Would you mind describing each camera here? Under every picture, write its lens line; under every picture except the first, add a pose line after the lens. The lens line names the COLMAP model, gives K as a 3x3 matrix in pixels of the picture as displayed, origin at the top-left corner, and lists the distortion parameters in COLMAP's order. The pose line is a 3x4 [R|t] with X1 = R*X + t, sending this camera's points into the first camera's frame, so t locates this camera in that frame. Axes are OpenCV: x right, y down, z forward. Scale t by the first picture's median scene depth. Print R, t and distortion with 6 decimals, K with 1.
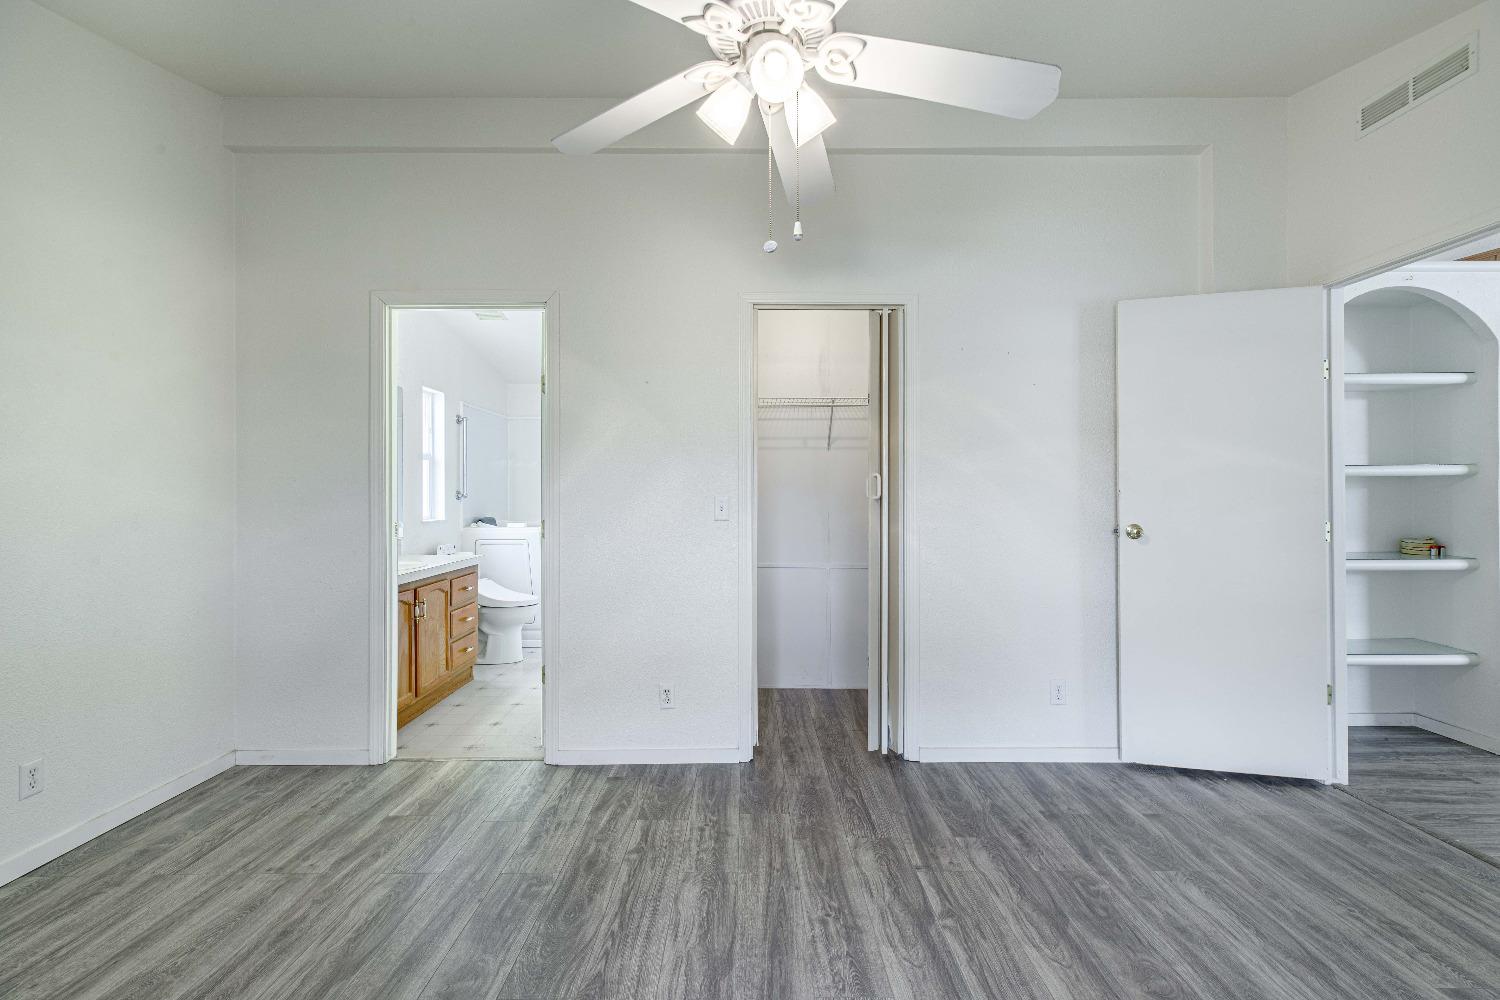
lens RADIAL K [[672.6, 0, 743.3], [0, 672.6, 487.7], [0, 0, 1]] dist [0.002066, 0.000836]
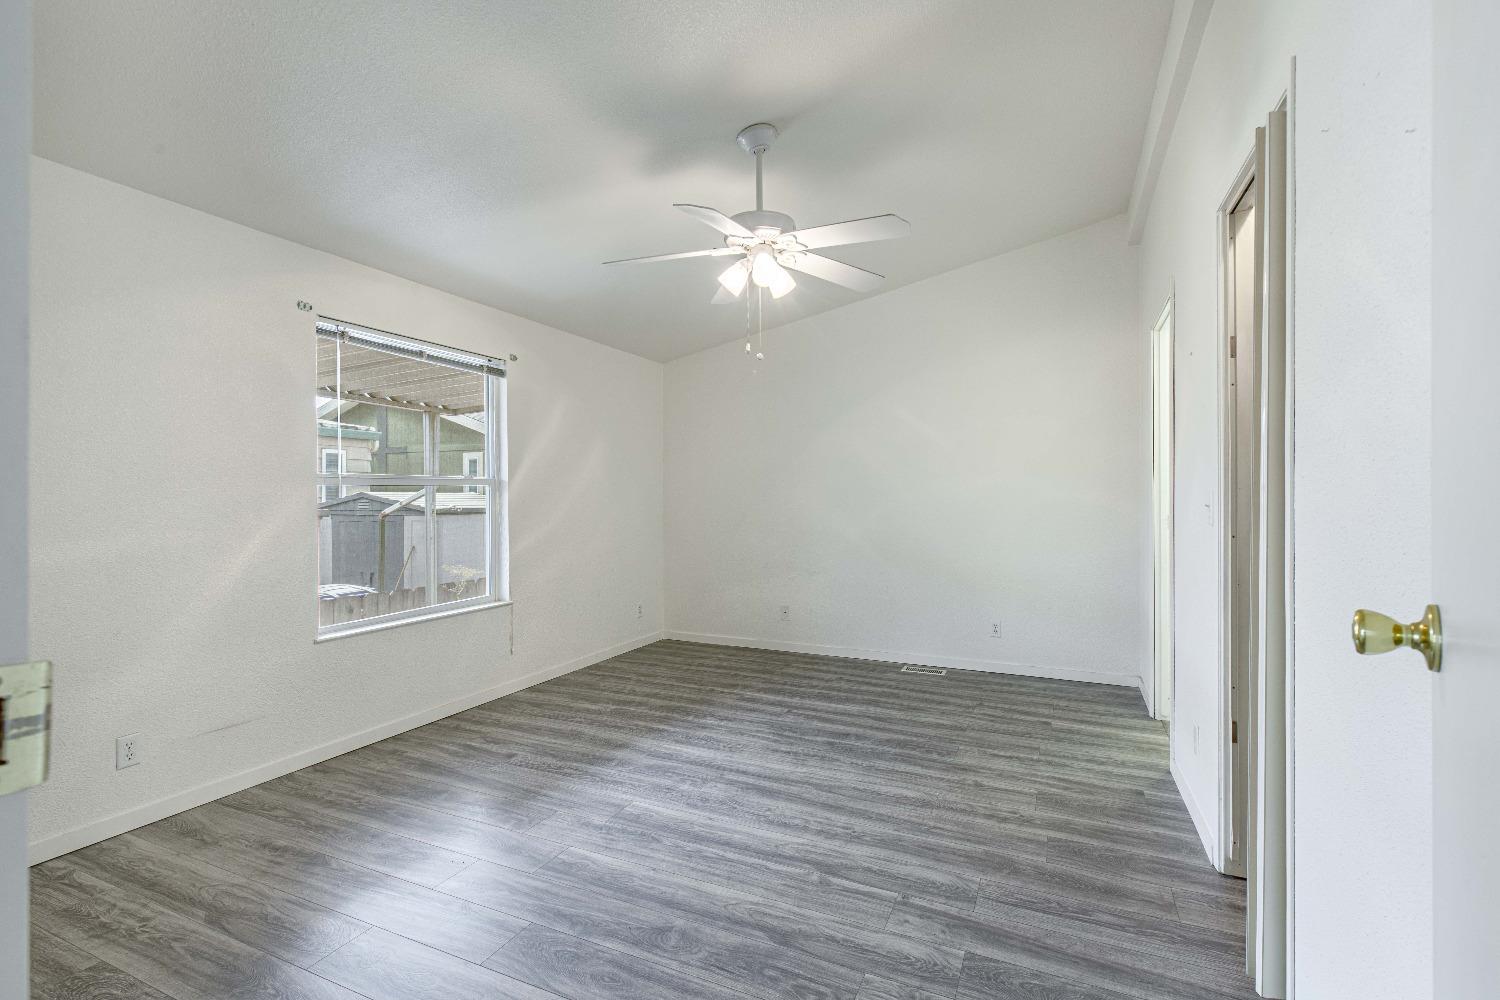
lens RADIAL K [[672.6, 0, 751.9], [0, 672.6, 498.2], [0, 0, 1]] dist [0.002066, 0.000836]
pose [[-0.405326, 0.004538, -0.914161, 1.119735], [0.015358, 0.999880, -0.001846, 0.017835], [0.914043, -0.014788, -0.405347, 1.127314]]
